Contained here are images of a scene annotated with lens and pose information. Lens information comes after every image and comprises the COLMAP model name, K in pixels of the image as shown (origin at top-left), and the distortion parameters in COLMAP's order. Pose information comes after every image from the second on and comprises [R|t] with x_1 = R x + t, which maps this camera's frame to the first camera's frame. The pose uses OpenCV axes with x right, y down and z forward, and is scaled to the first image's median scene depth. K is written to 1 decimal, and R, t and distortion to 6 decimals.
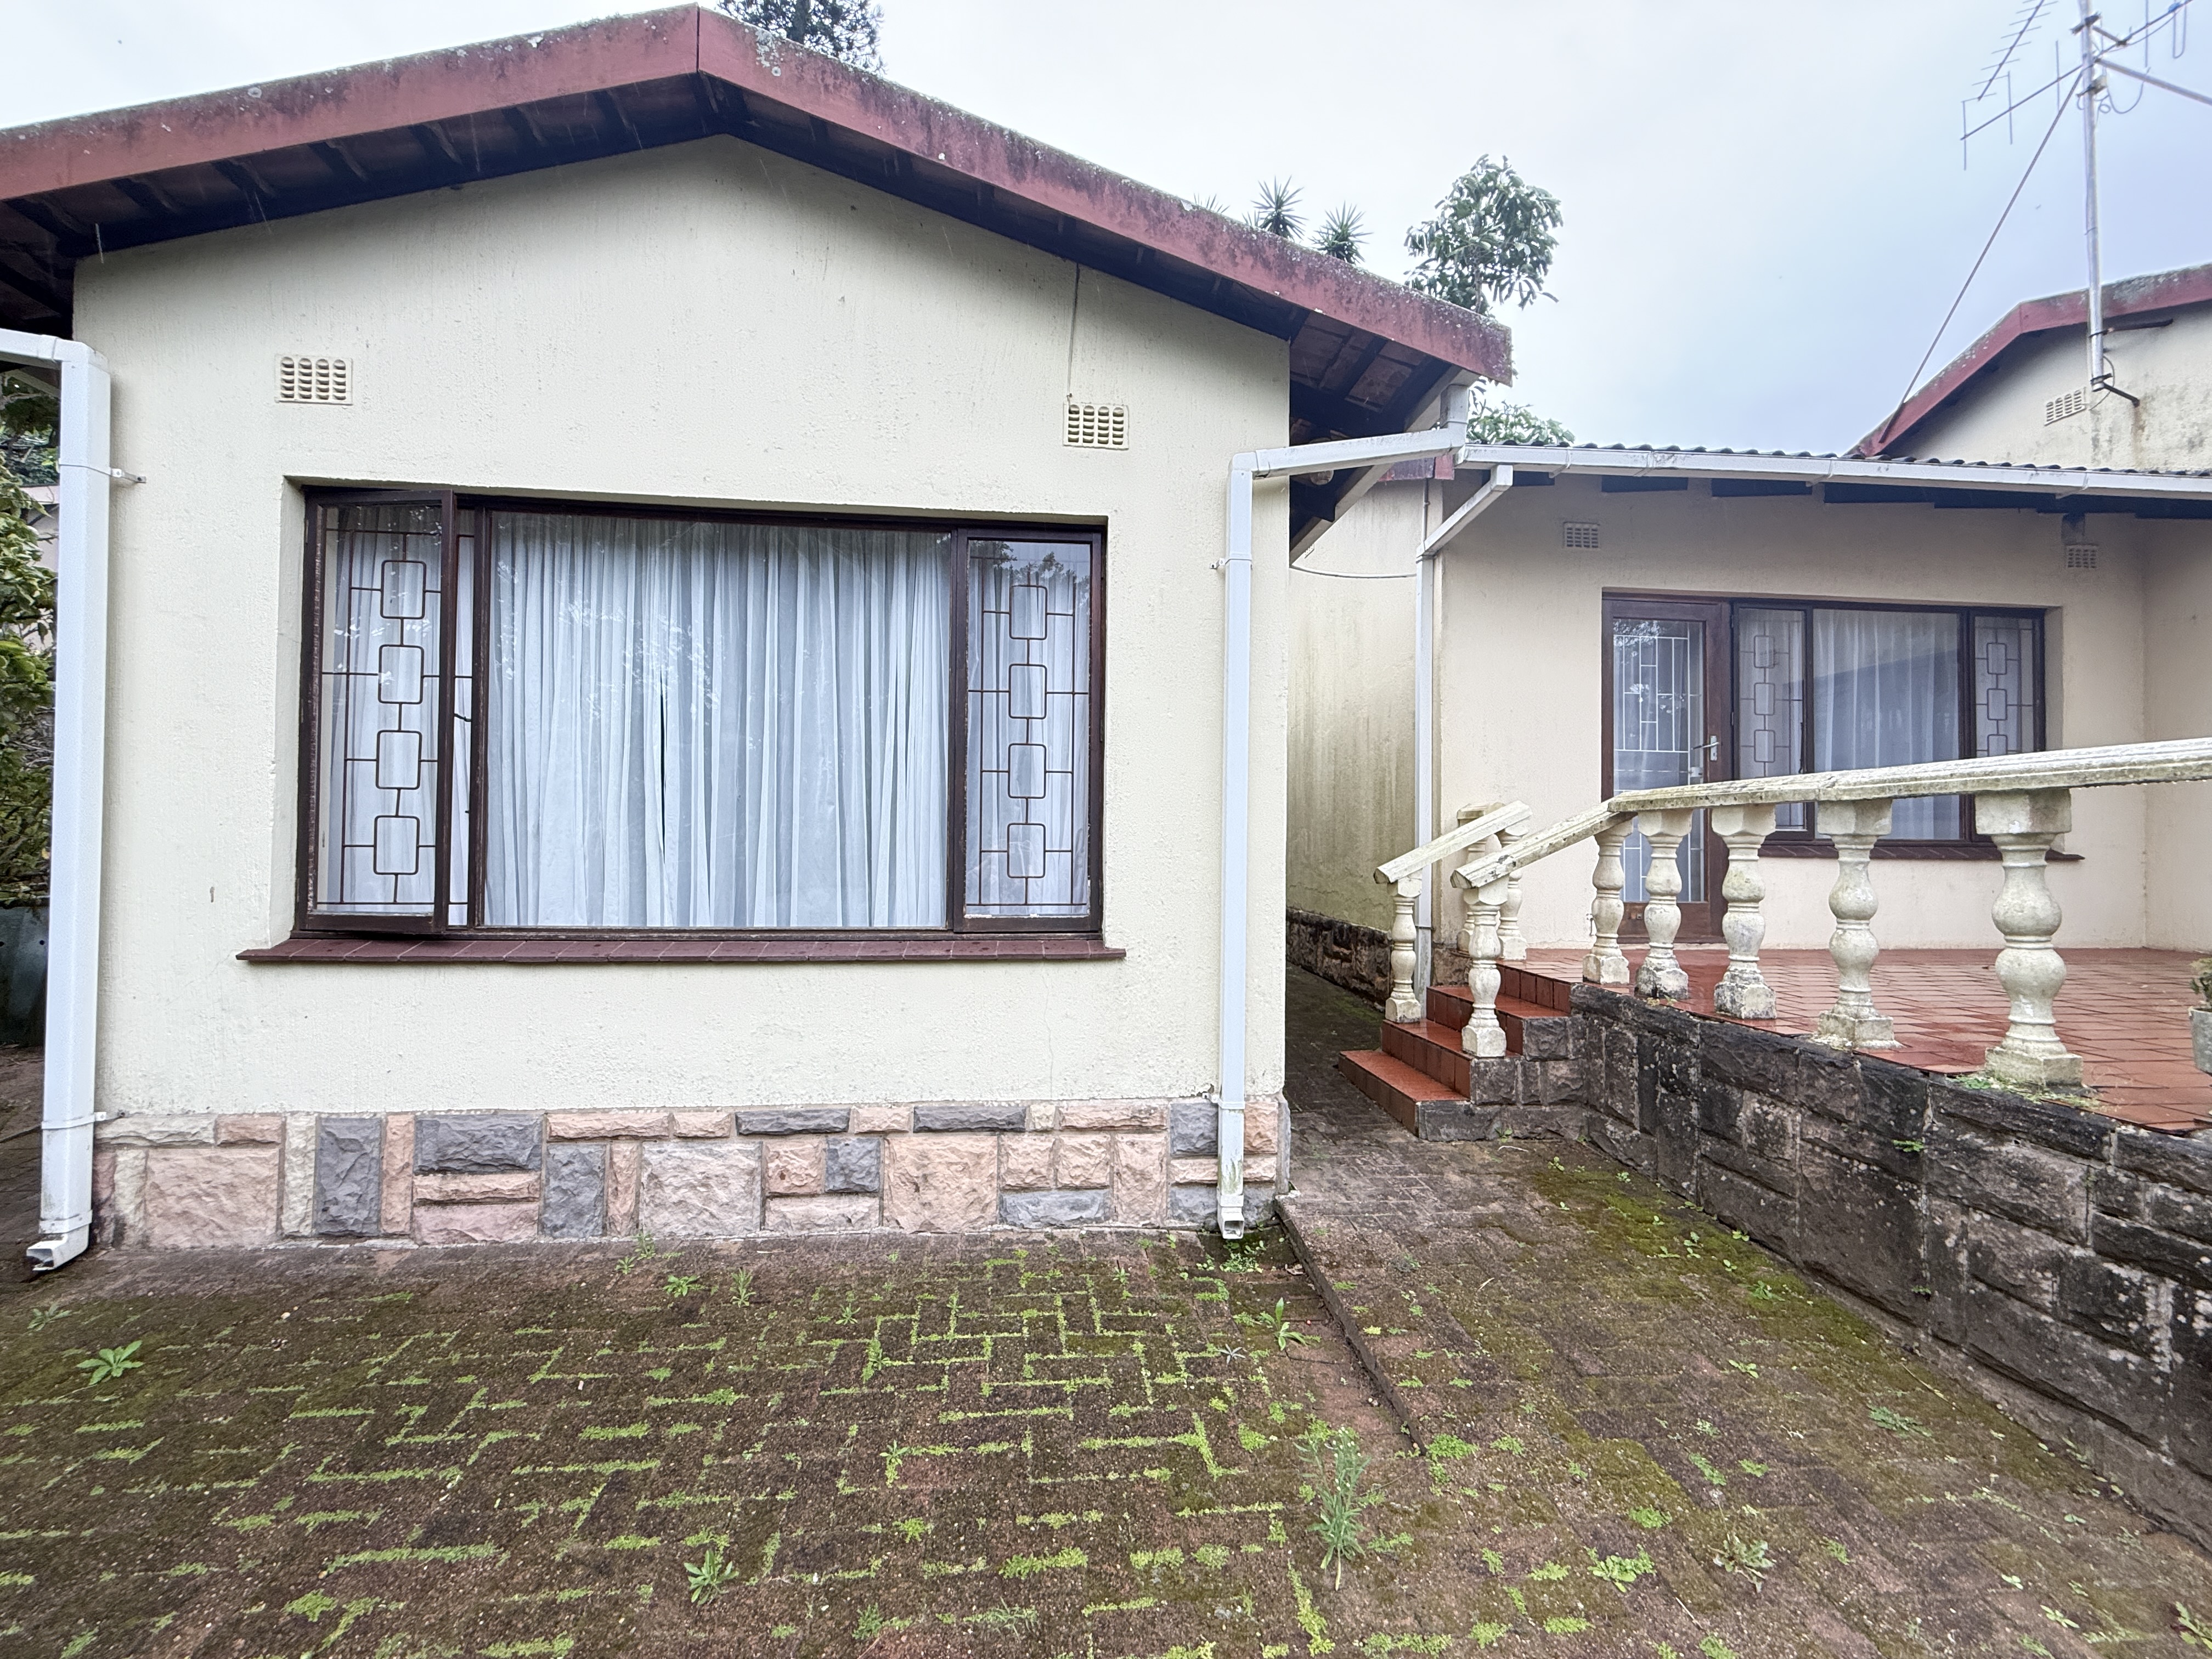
lens RADIAL K [[881.0, 0, 1090.5], [0, 881.0, 834.5], [0, 0, 1]] dist [0.000504, -0.000016]
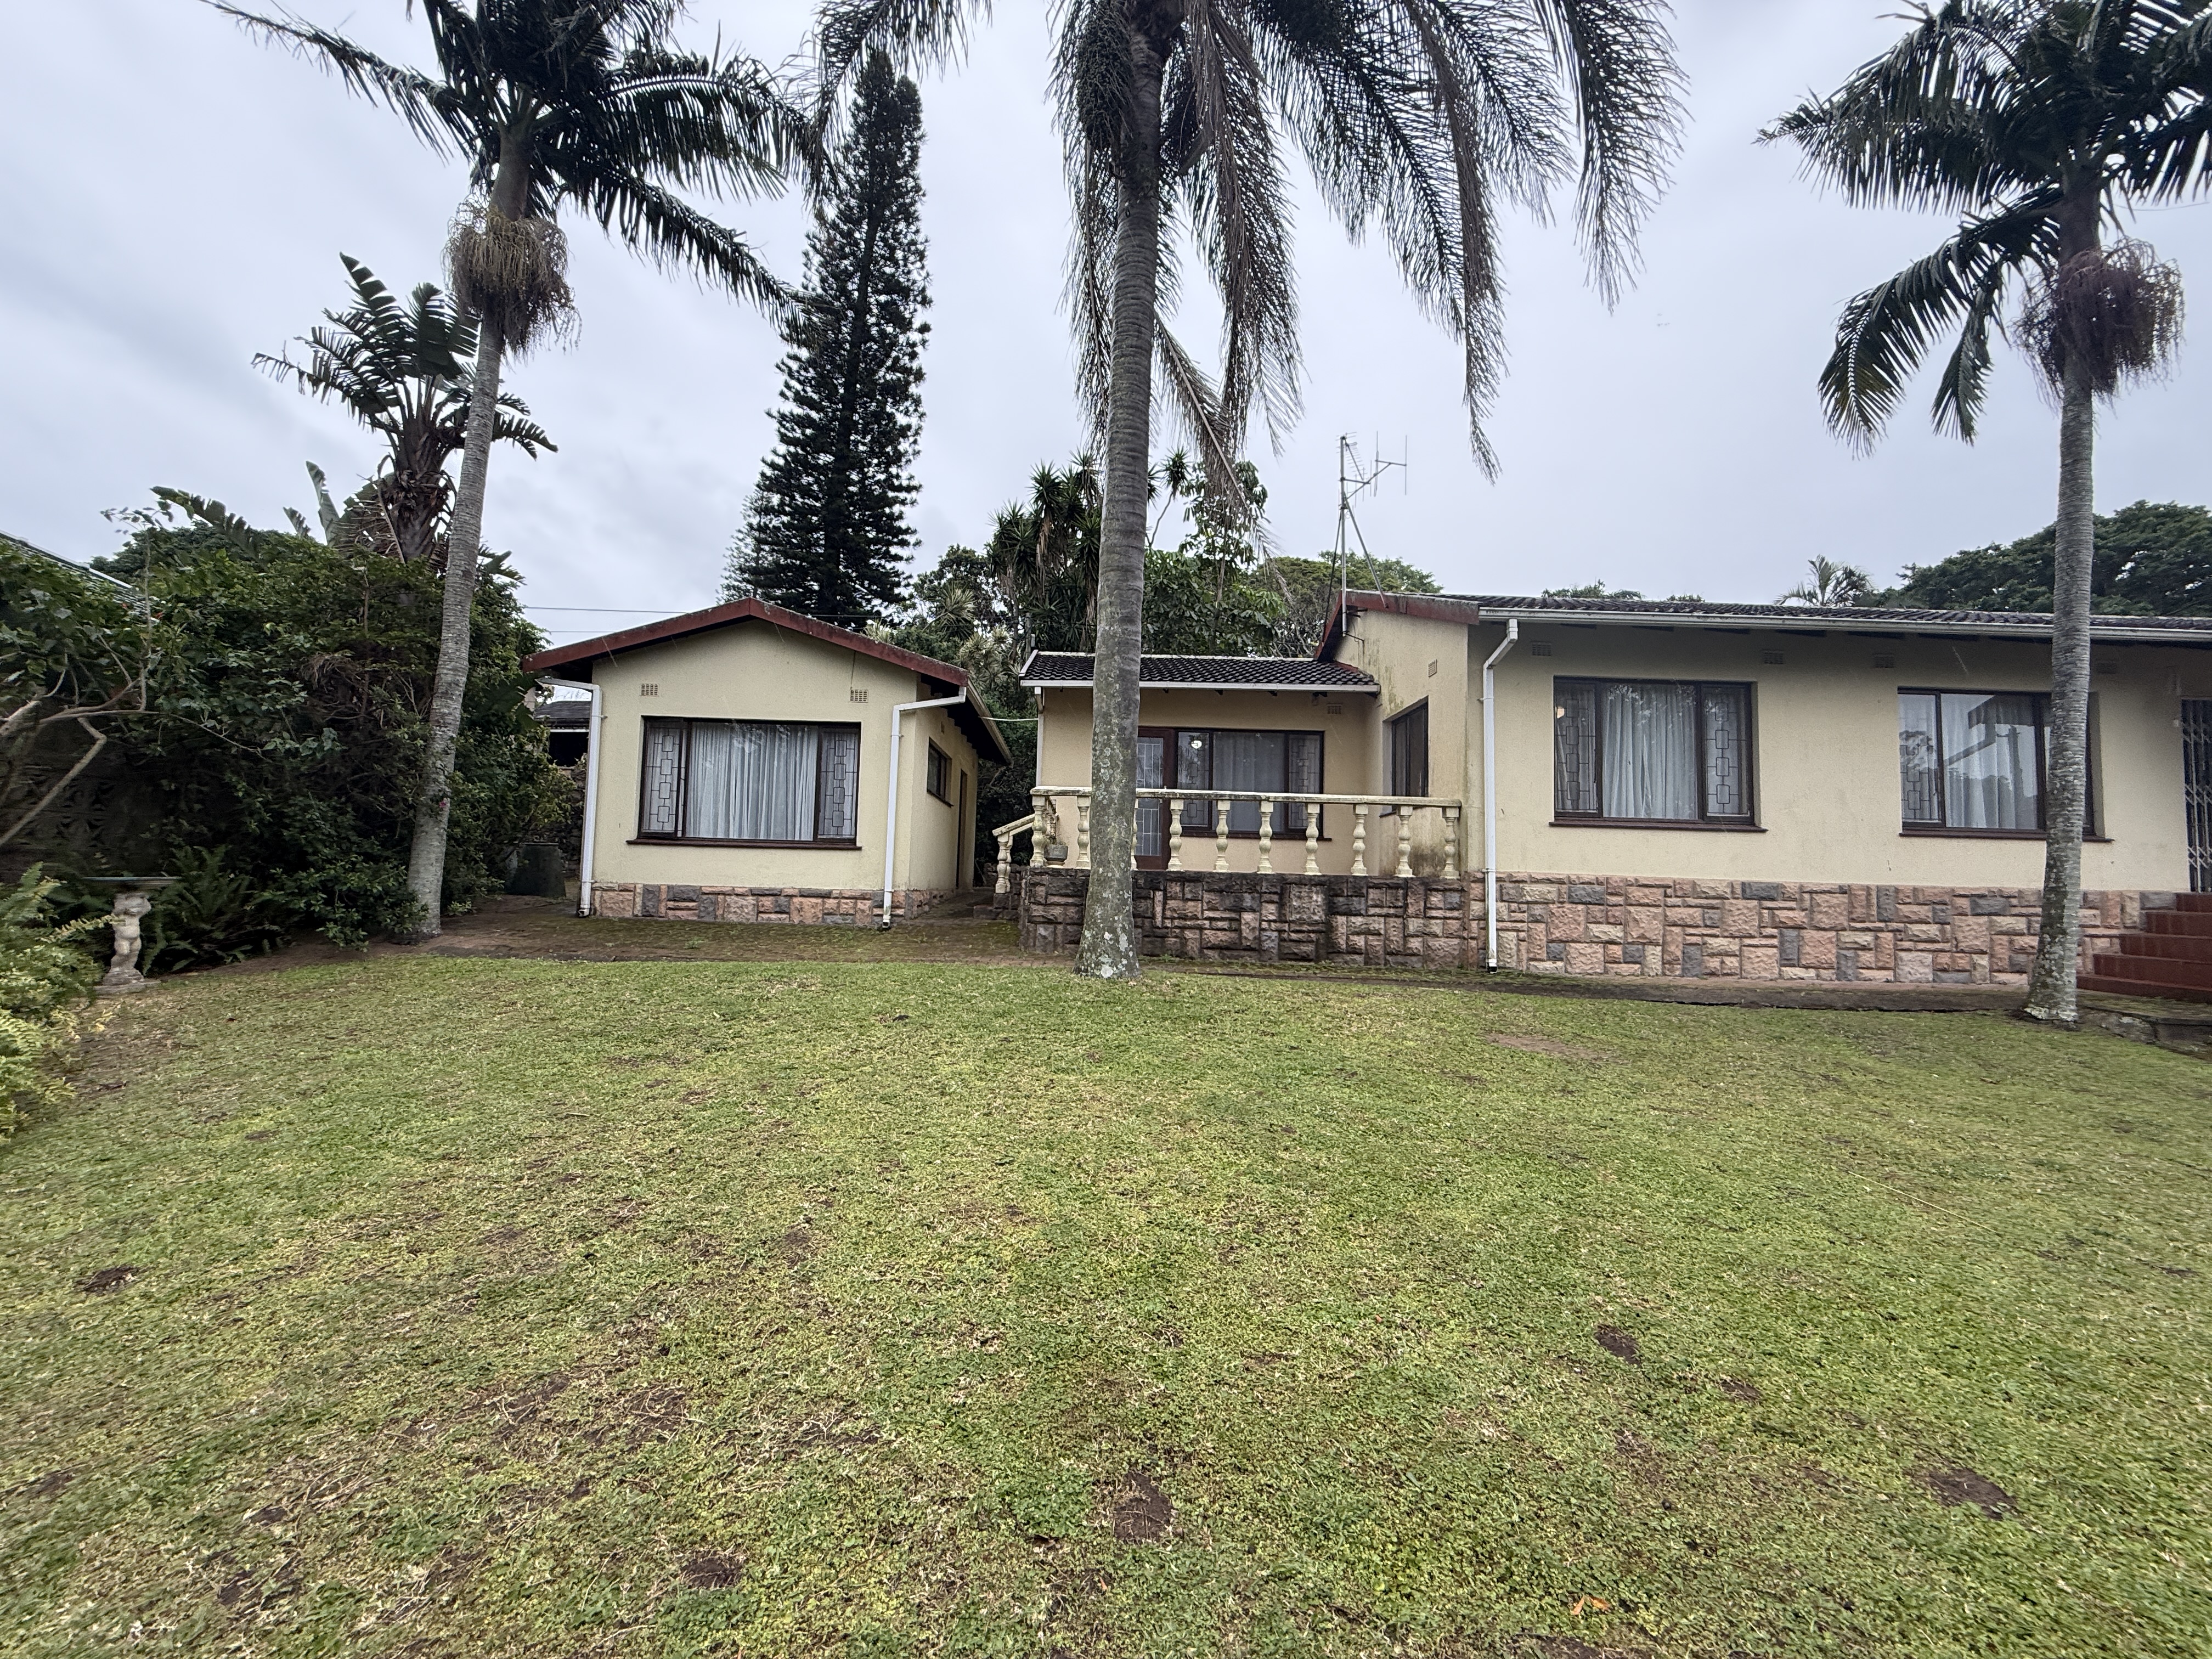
lens RADIAL K [[881.0, 0, 1104.9], [0, 881.0, 831.4], [0, 0, 1]] dist [0.000504, -0.000016]
pose [[0.996119, 0.011839, -0.087214, 1.349252], [-0.015940, 0.998792, -0.046476, 0.224725], [0.086558, 0.047686, 0.995105, -2.469170]]
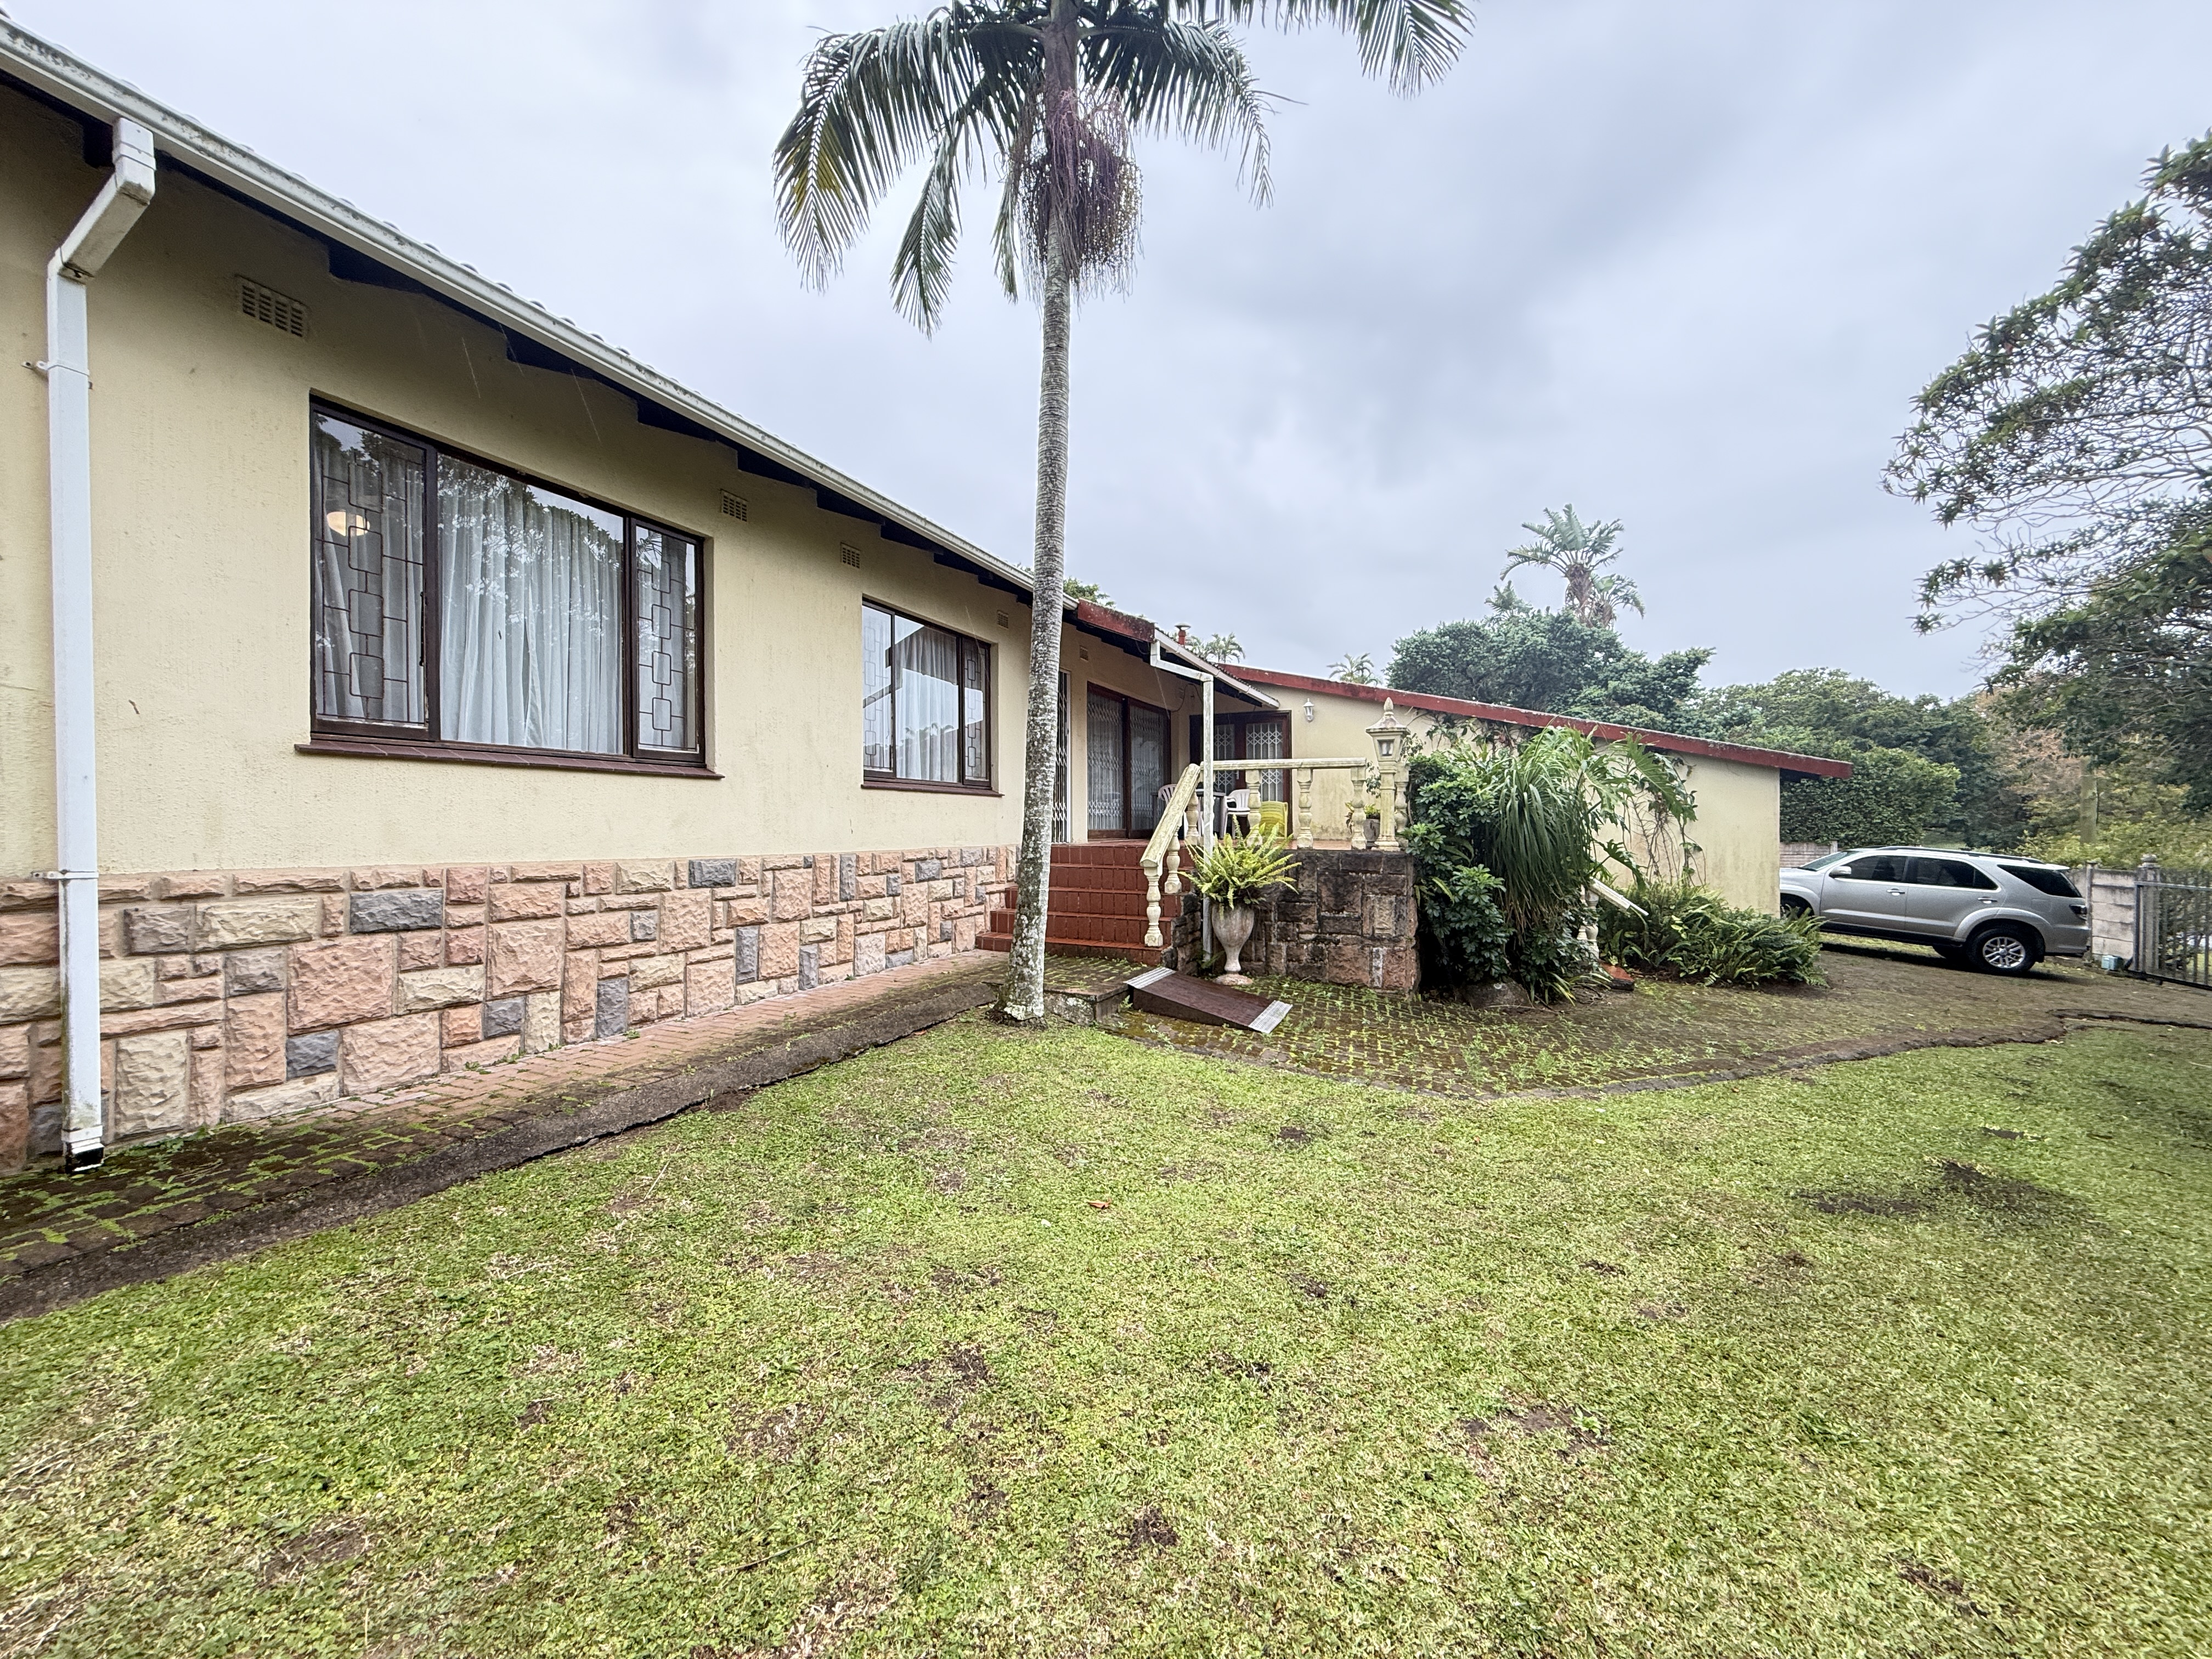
lens RADIAL K [[881.0, 0, 1103.2], [0, 881.0, 829.2], [0, 0, 1]] dist [0.000504, -0.000016]
pose [[0.496022, -0.012756, 0.868216, 2.100932], [-0.006029, 0.999817, 0.018134, 0.116377], [-0.868289, -0.014229, 0.495854, -0.913338]]
